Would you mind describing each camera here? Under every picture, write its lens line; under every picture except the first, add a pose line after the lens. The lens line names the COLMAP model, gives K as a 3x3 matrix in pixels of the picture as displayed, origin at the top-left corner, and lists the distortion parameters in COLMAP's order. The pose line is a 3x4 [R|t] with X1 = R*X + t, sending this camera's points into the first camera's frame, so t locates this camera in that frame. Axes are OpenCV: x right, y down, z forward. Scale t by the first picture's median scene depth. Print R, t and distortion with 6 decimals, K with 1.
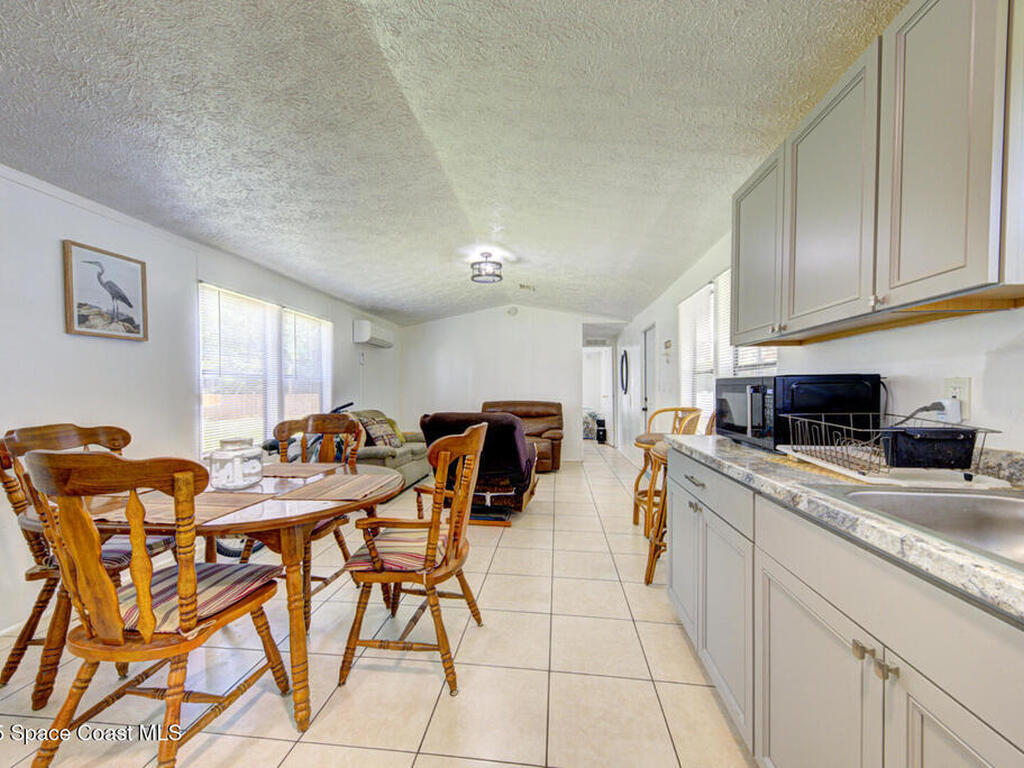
lens RADIAL K [[394.2, 0, 512.1], [0, 394.2, 395.8], [0, 0, 1]] dist [0.036034, -0.011752]
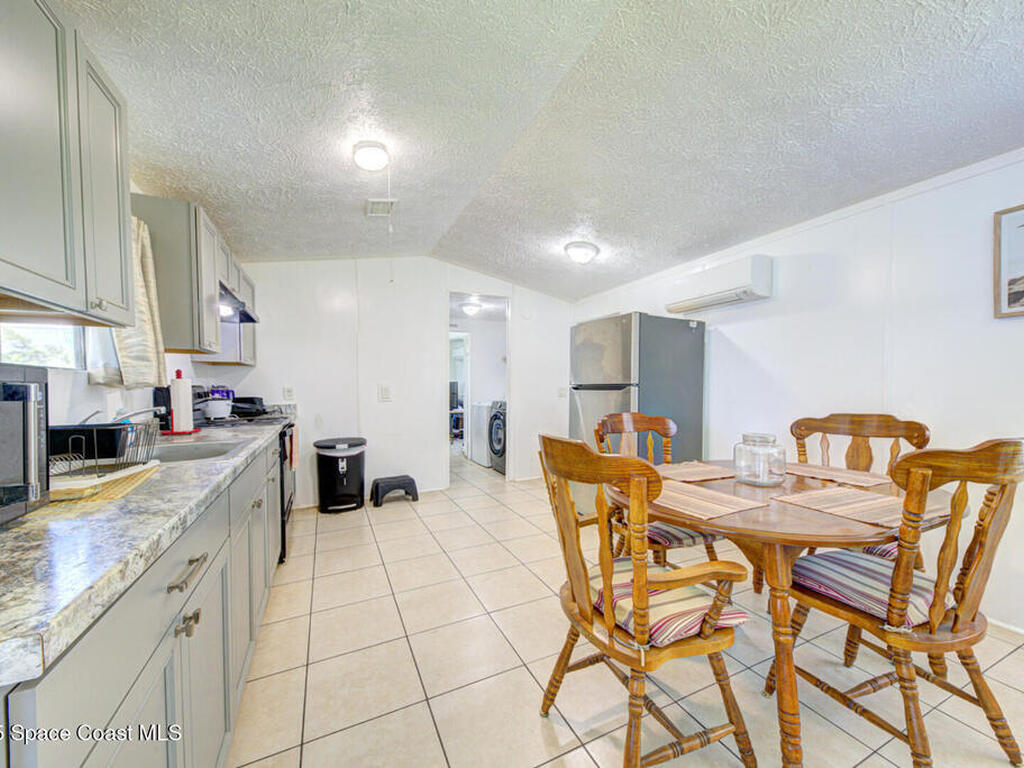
lens RADIAL K [[394.2, 0, 512.1], [0, 394.2, 395.8], [0, 0, 1]] dist [0.036034, -0.011752]
pose [[-0.845159, 0.023674, -0.533991, 0.158823], [0.002684, 0.999194, 0.040051, -0.012950], [0.534509, 0.032416, -0.844541, 0.695490]]
